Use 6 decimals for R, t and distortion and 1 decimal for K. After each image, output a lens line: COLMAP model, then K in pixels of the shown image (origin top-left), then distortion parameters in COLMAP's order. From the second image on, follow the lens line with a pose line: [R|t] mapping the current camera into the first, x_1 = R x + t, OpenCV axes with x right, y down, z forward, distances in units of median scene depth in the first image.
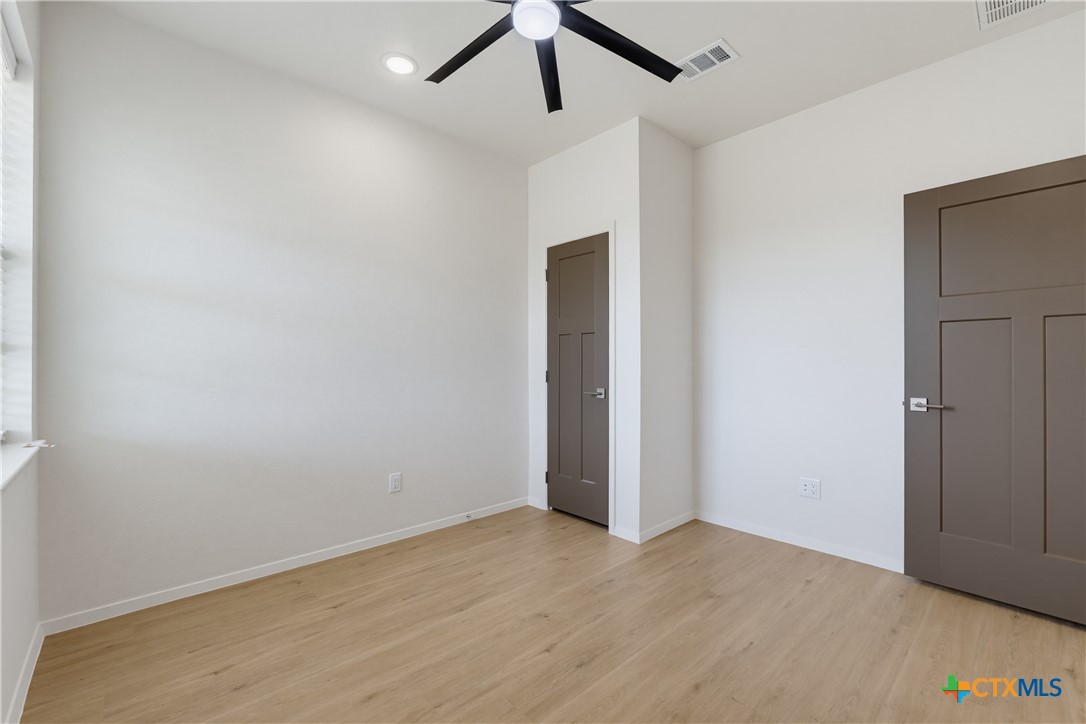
lens RADIAL K [[470.1, 0, 543.4], [0, 470.1, 354.3], [0, 0, 1]] dist [-0.000820, 0.000274]
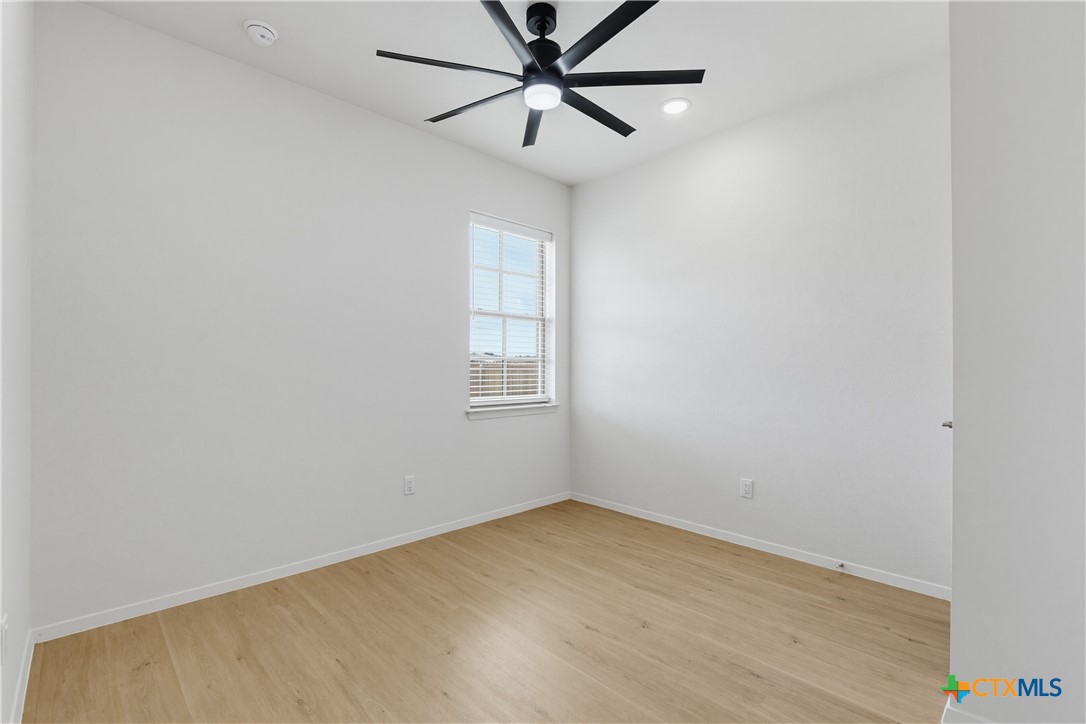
lens RADIAL K [[487.9, 0, 541.8], [0, 487.9, 362.9], [0, 0, 1]] dist [-0.001530, 0.000283]
pose [[0.039390, 0.001834, -0.999222, 0.826220], [0.006522, 0.999977, 0.002093, -0.003038], [0.999203, -0.006599, 0.039377, 0.601764]]
